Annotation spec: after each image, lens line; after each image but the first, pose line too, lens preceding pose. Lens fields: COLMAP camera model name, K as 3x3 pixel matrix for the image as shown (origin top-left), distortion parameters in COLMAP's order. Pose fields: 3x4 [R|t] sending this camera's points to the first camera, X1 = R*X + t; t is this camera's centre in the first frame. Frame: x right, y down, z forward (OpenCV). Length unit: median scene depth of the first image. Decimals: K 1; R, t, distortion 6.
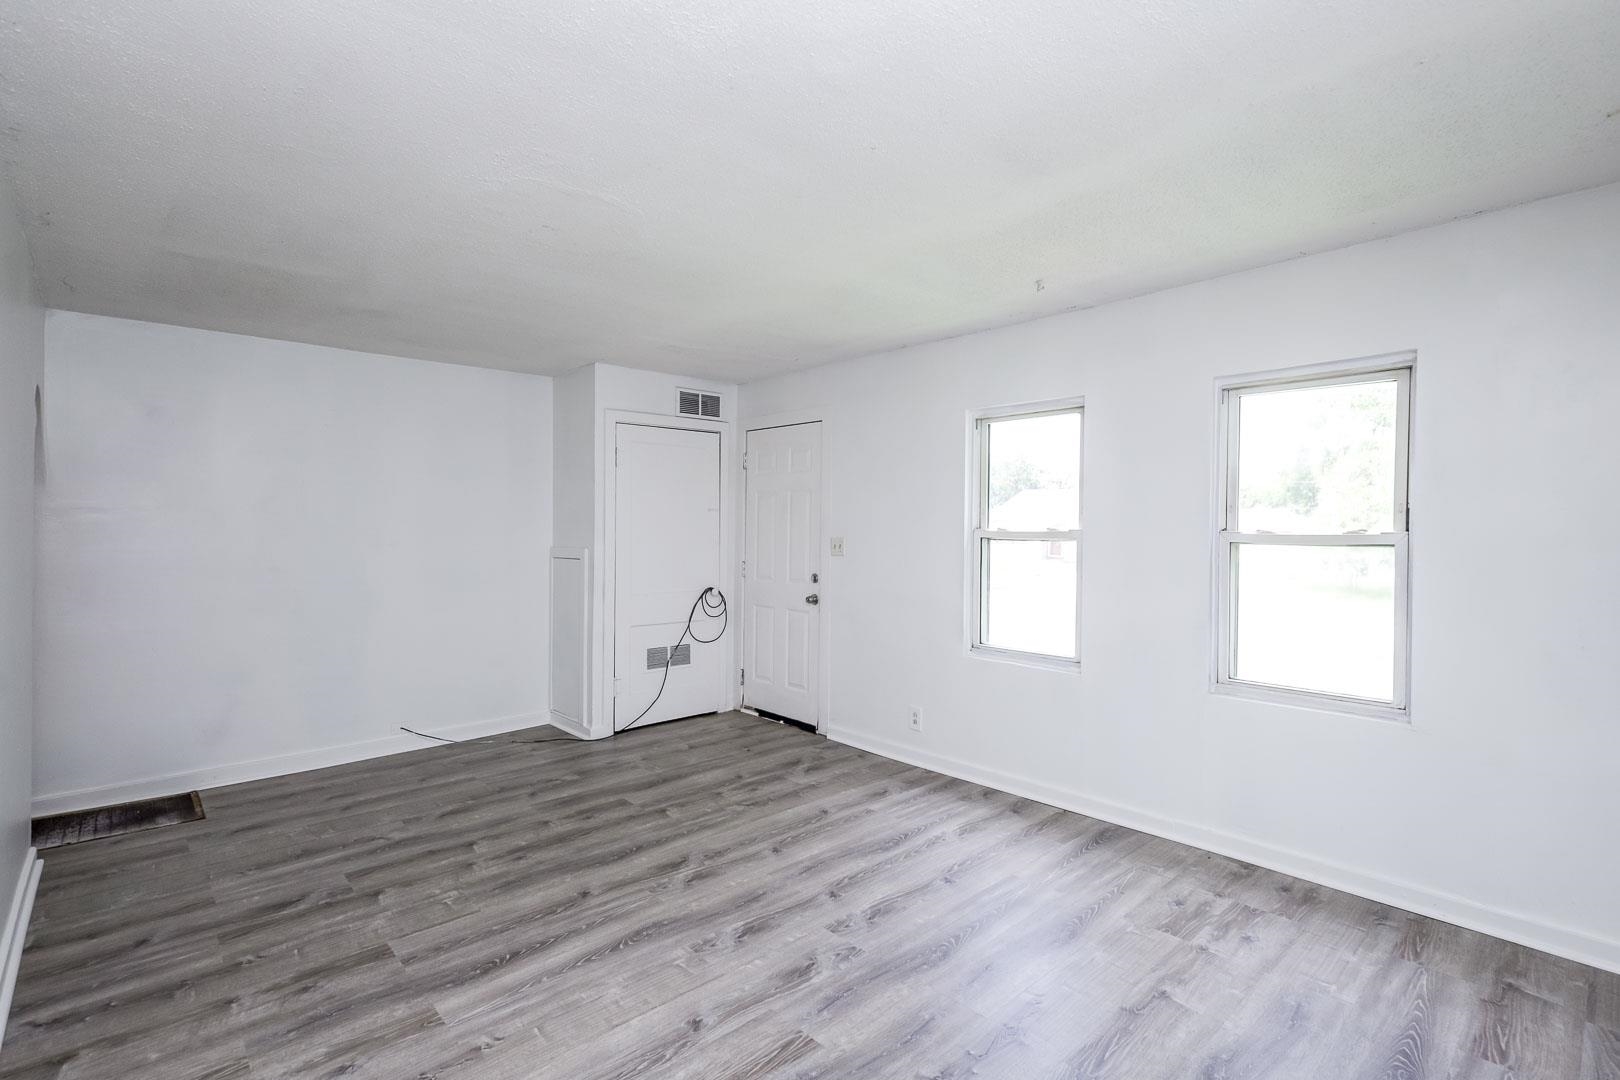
lens RADIAL K [[756.7, 0, 810.0], [0, 756.7, 538.6], [0, 0, 1]] dist [-0.002994, 0.001121]
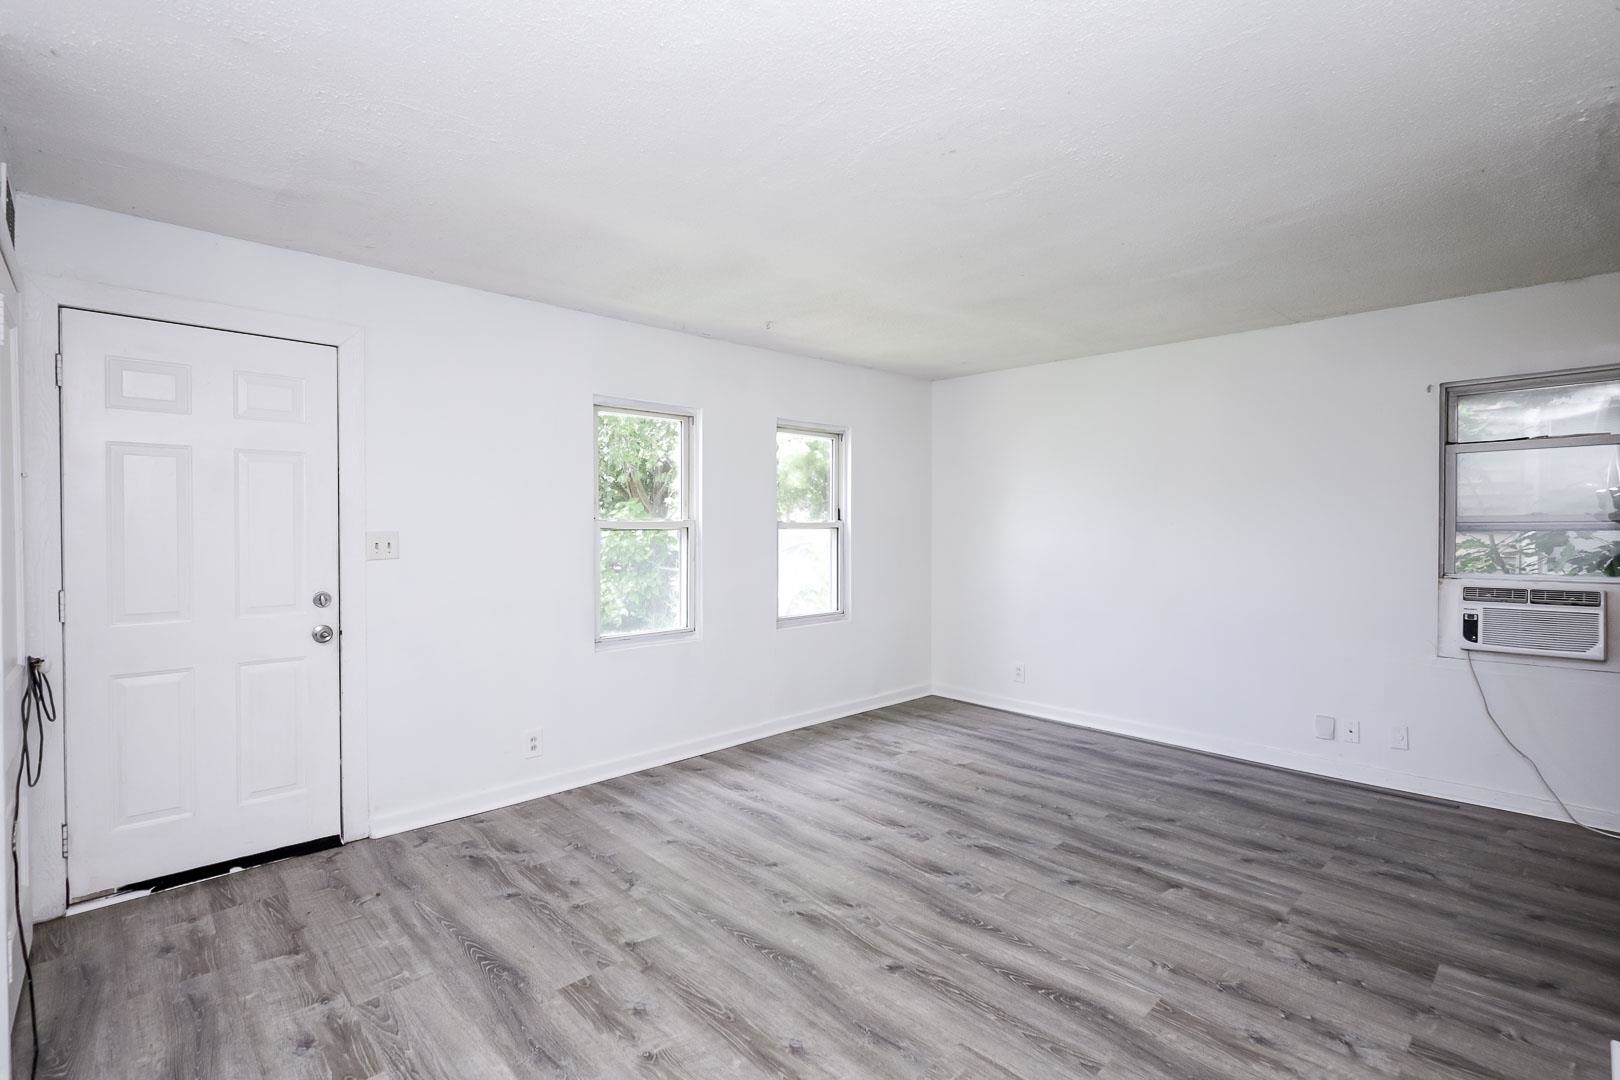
lens RADIAL K [[756.7, 0, 806.7], [0, 756.7, 536.8], [0, 0, 1]] dist [-0.002994, 0.001121]
pose [[-0.019290, -0.024332, 0.999518, -1.030243], [0.011872, 0.999628, 0.024563, -0.015589], [-0.999743, 0.012340, -0.018994, 1.032986]]
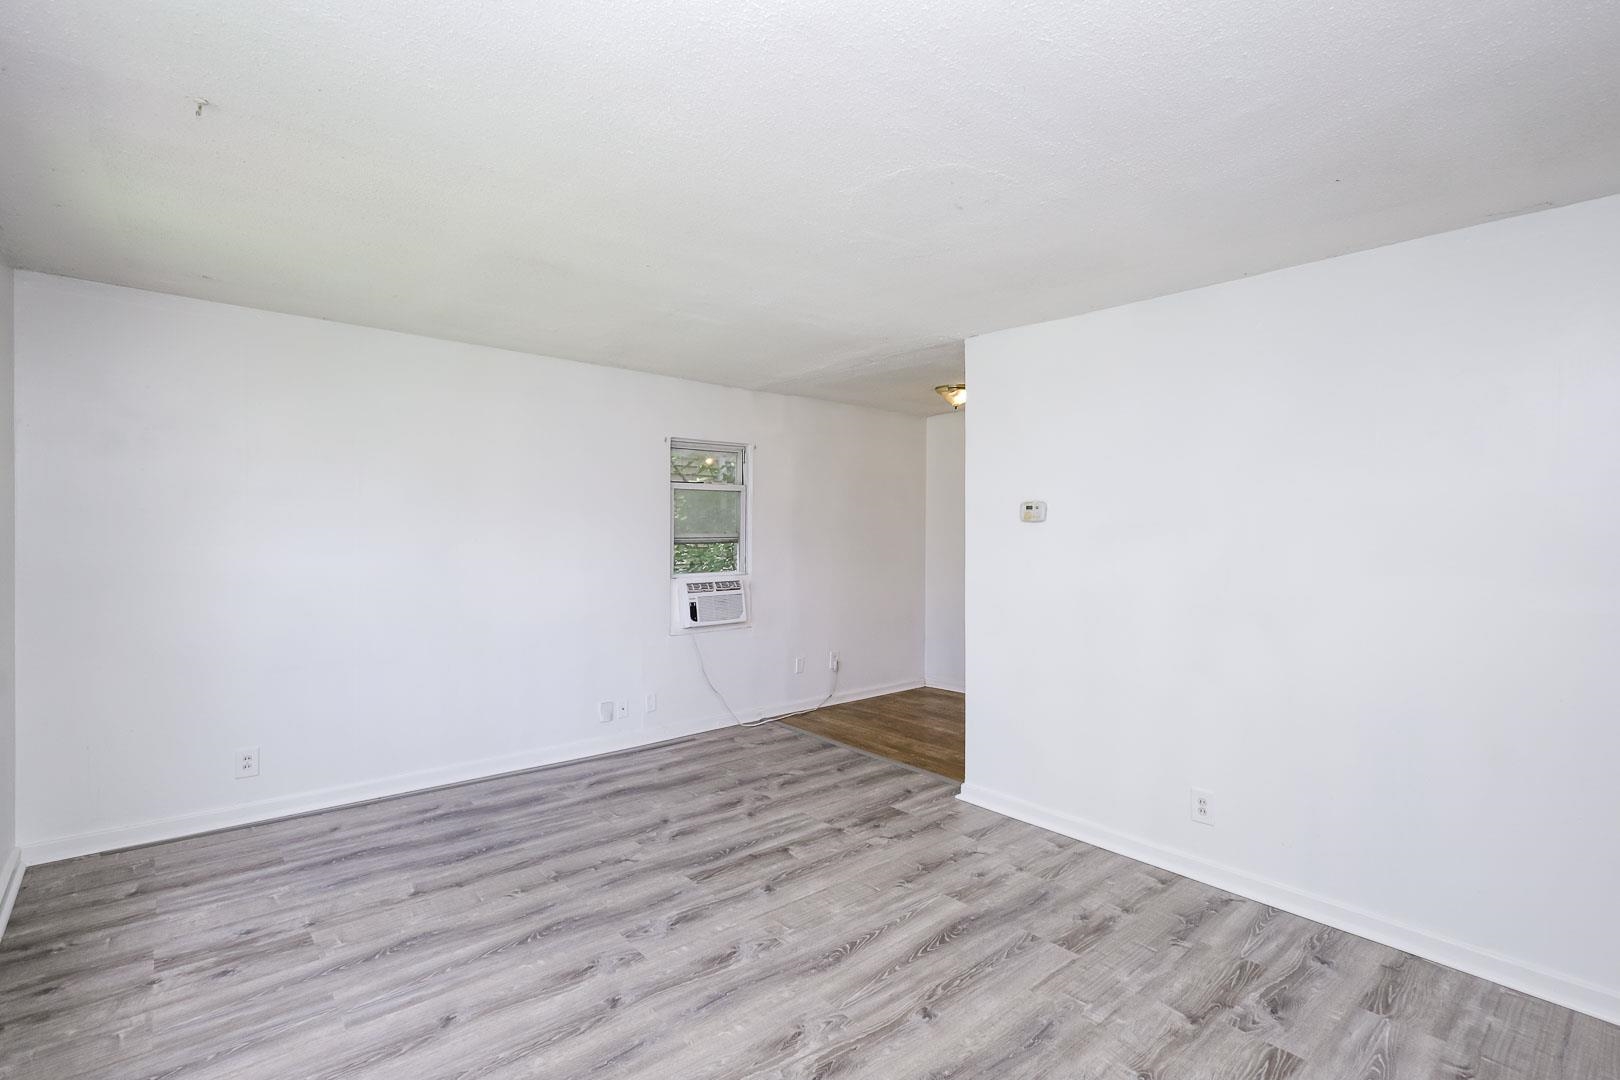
lens RADIAL K [[756.7, 0, 813.2], [0, 756.7, 524.5], [0, 0, 1]] dist [-0.002994, 0.001121]
pose [[-0.999626, -0.013579, 0.023725, -0.178980], [-0.013517, 0.999905, 0.002785, -0.037183], [-0.023761, 0.002463, -0.999715, 1.672898]]
